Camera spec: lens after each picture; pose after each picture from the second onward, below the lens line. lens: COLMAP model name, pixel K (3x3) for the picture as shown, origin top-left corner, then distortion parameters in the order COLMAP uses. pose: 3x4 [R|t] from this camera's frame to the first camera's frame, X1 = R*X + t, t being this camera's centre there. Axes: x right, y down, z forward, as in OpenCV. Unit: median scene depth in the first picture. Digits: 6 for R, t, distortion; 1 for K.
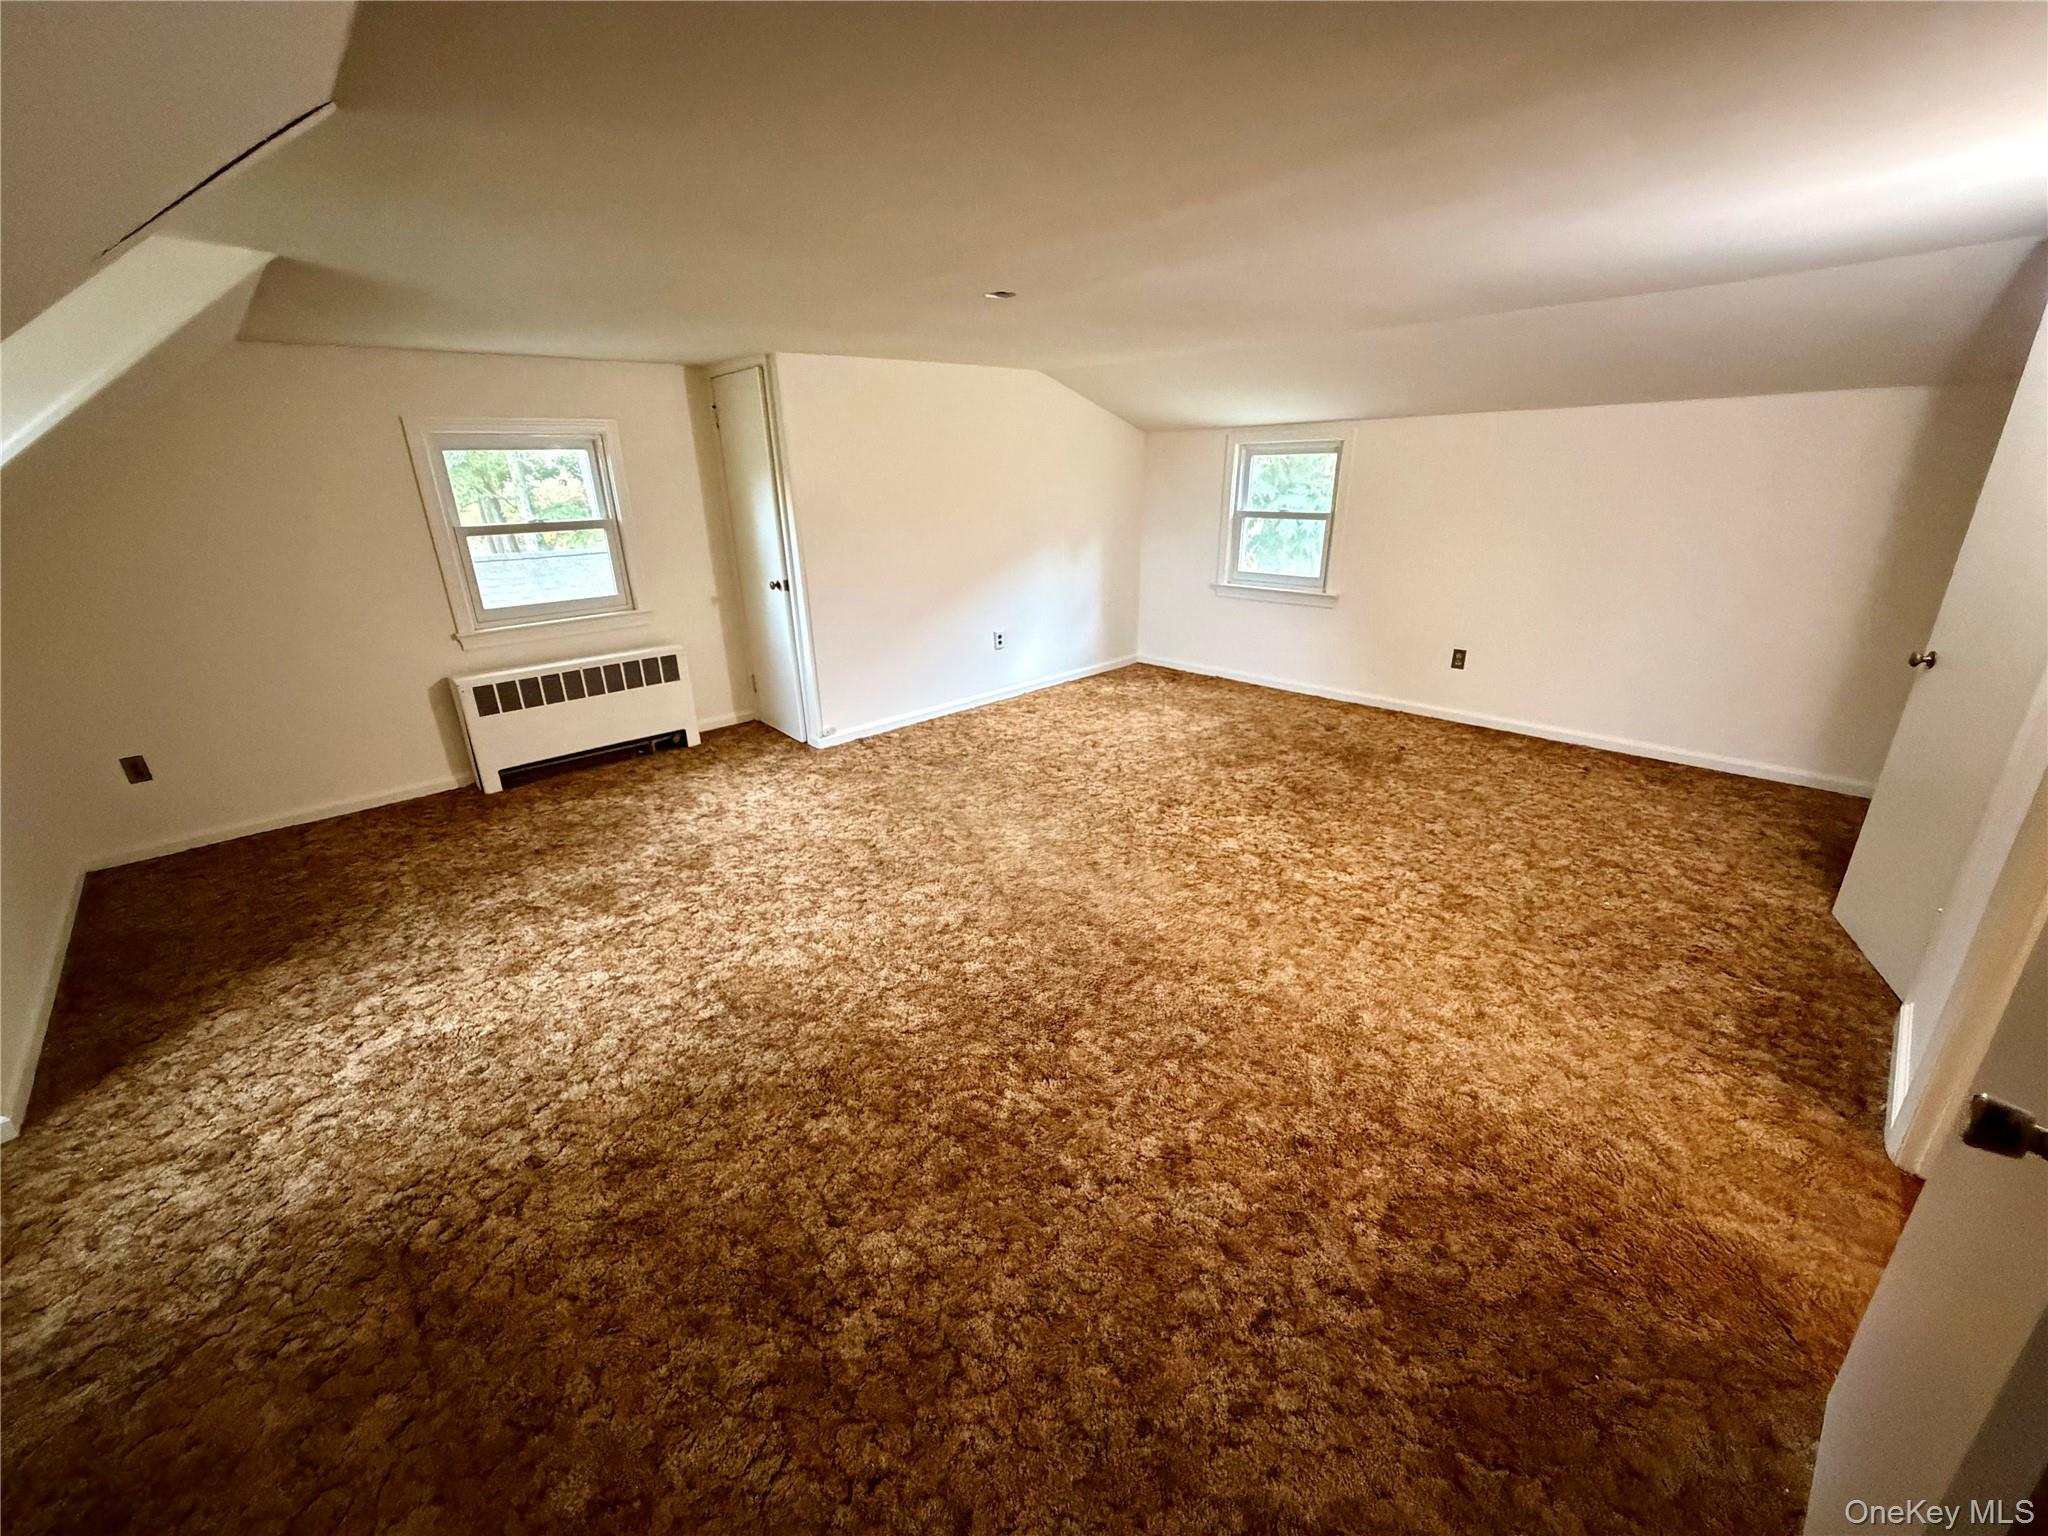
lens RADIAL K [[817.6, 0, 1016.7], [0, 817.6, 769.5], [0, 0, 1]] dist [0.000087, -0.000071]
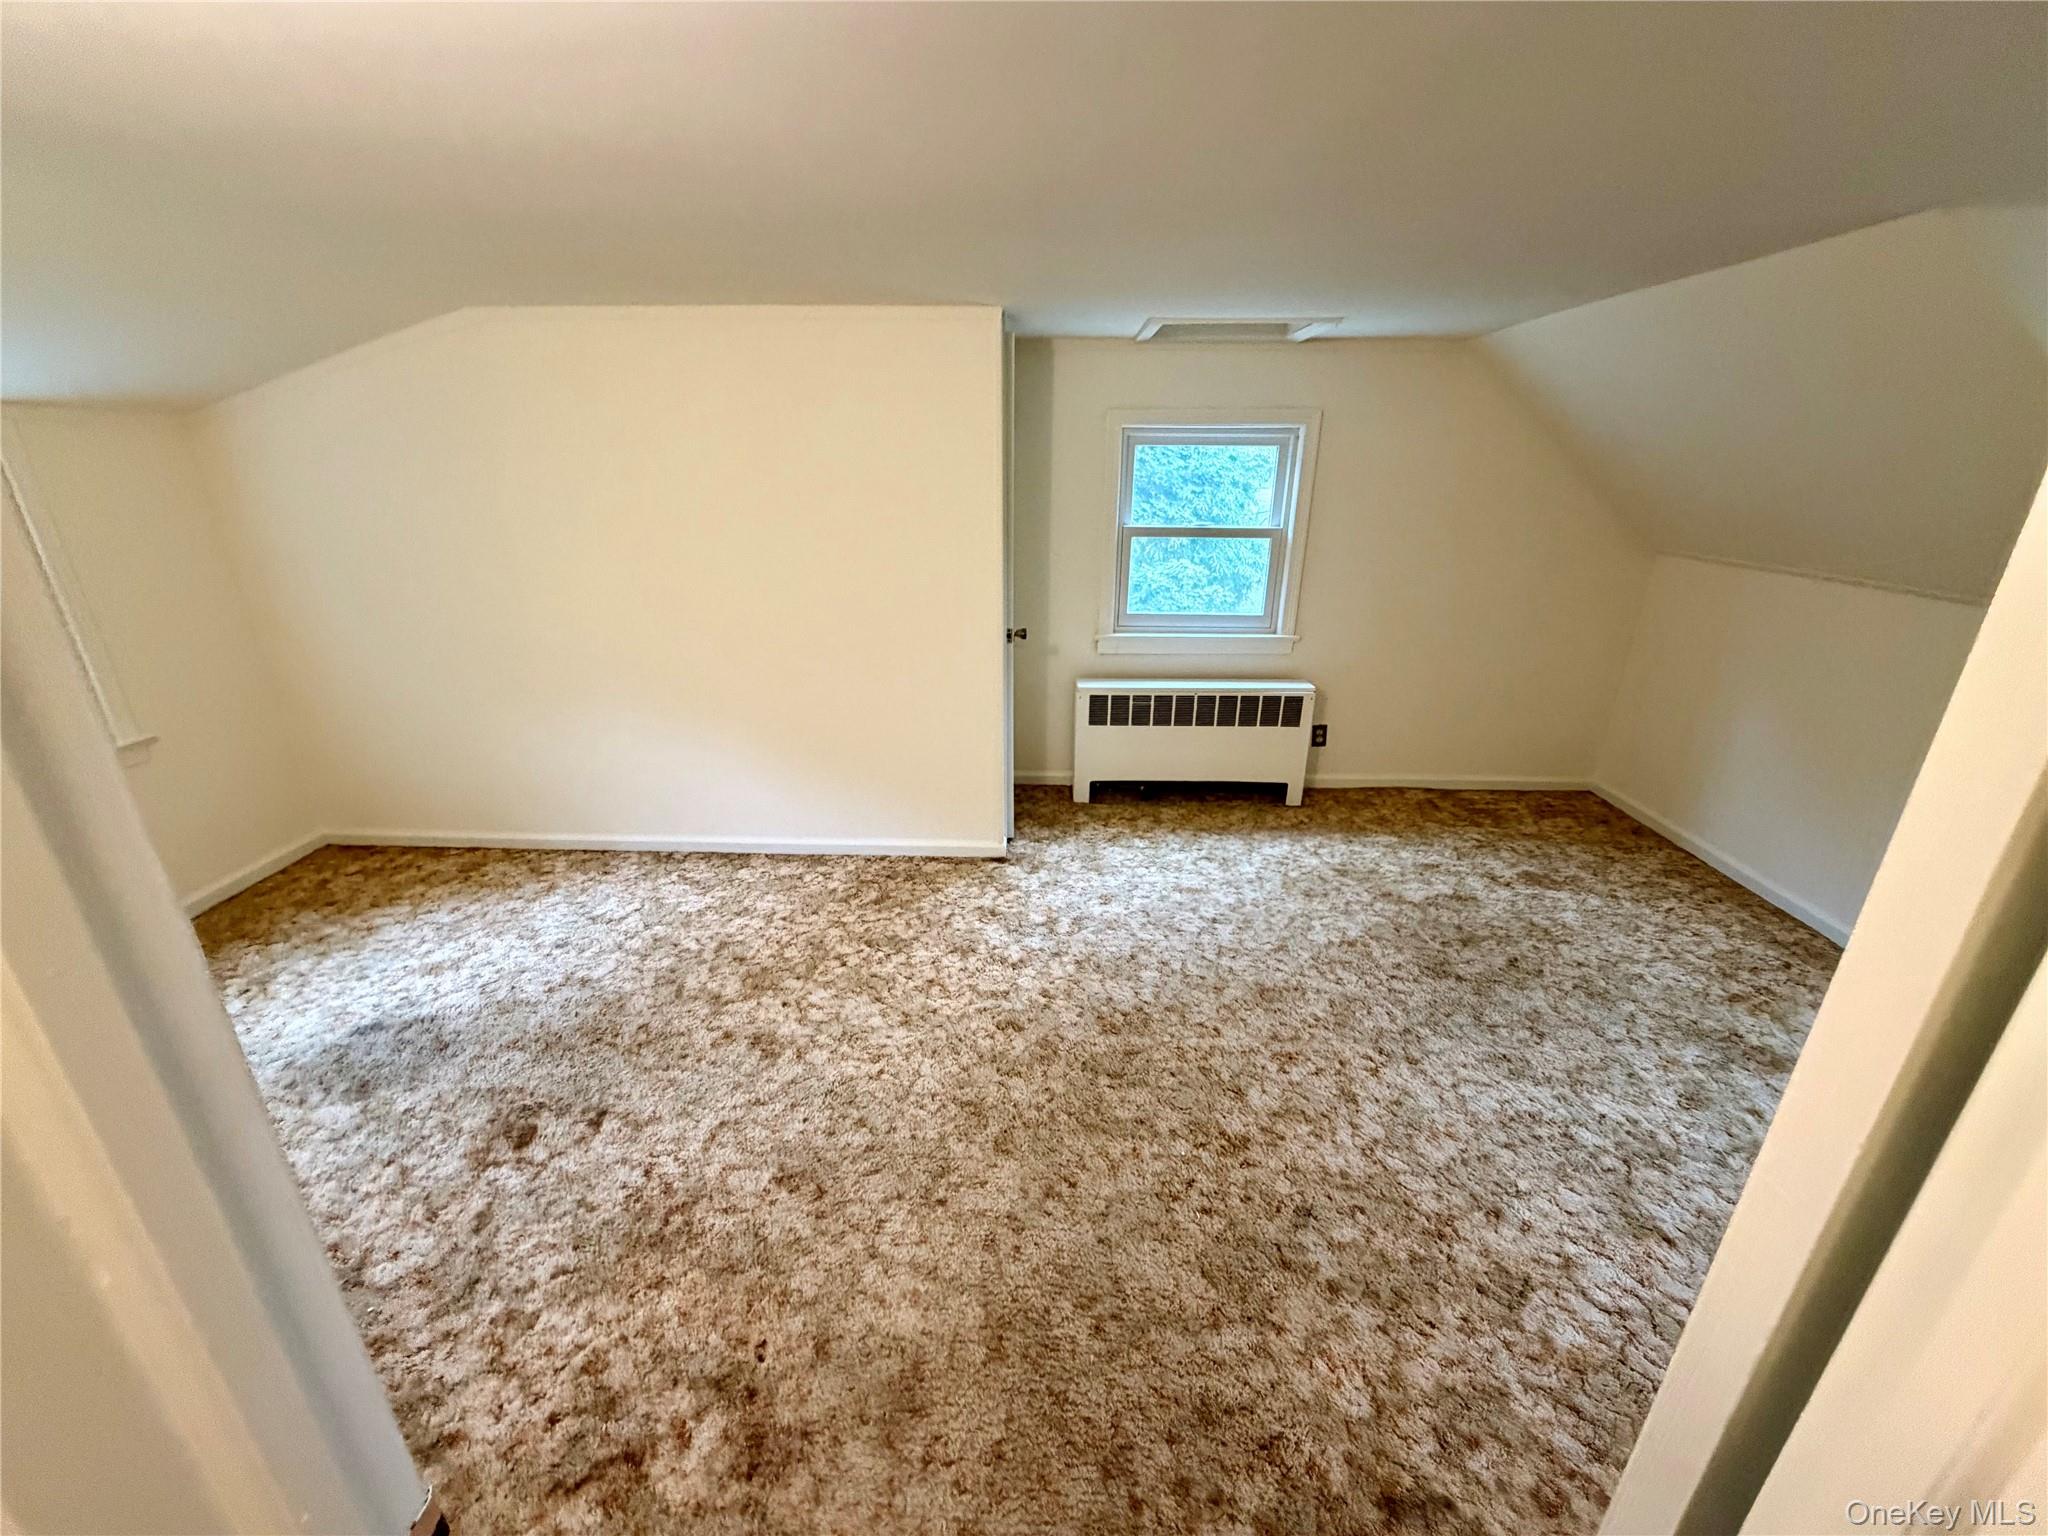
lens RADIAL K [[817.6, 0, 1016.7], [0, 817.6, 769.5], [0, 0, 1]] dist [0.000087, -0.000071]
pose [[0.720765, 0.277570, -0.635180, -0.090337], [-0.258712, 0.957833, 0.124996, -0.109612], [0.643091, 0.074236, 0.762183, 0.211465]]
